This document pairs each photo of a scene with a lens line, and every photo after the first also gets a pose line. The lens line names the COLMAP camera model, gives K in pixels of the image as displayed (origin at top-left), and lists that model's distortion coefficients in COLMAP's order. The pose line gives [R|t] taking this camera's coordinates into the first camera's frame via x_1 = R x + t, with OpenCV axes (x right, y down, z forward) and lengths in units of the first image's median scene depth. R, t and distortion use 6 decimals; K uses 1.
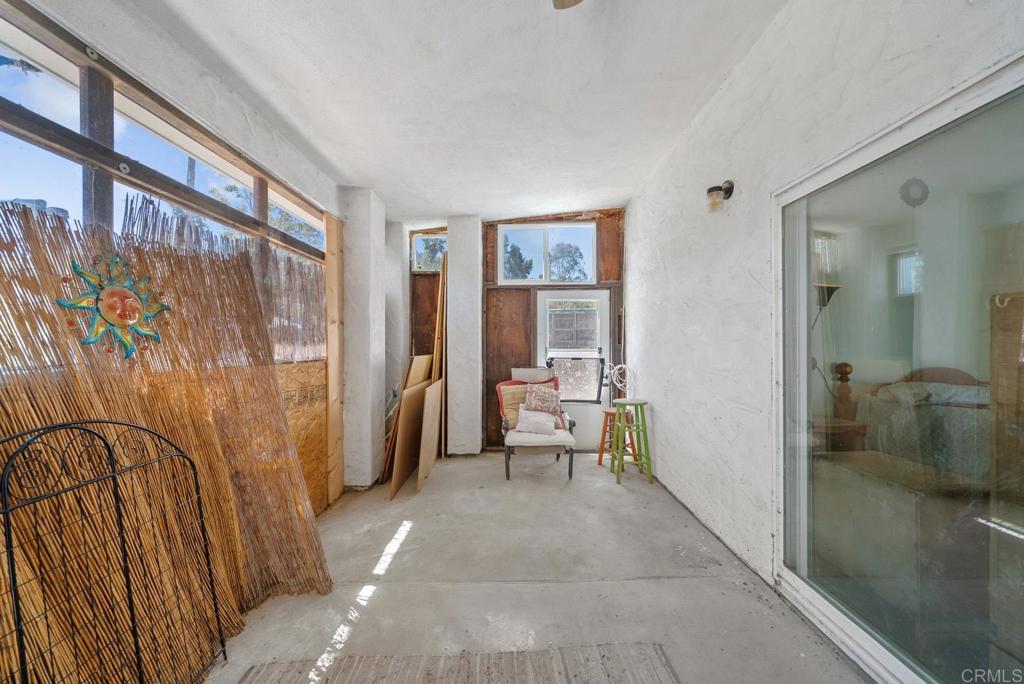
lens RADIAL K [[352.9, 0, 510.4], [0, 352.9, 341.8], [0, 0, 1]] dist [-0.005979, 0.000622]
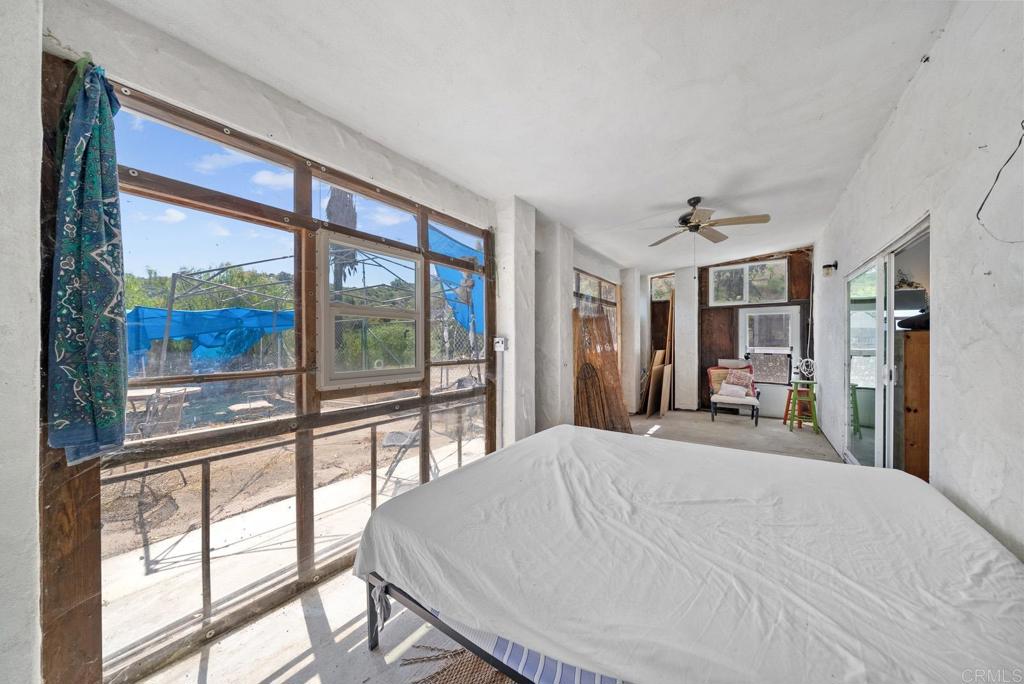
lens RADIAL K [[352.9, 0, 512.8], [0, 352.9, 339.6], [0, 0, 1]] dist [-0.005979, 0.000622]
pose [[0.832547, 0.000735, -0.553954, 0.109606], [0.006018, 0.999928, 0.010371, -0.034055], [0.553921, -0.011968, 0.832483, -0.828536]]
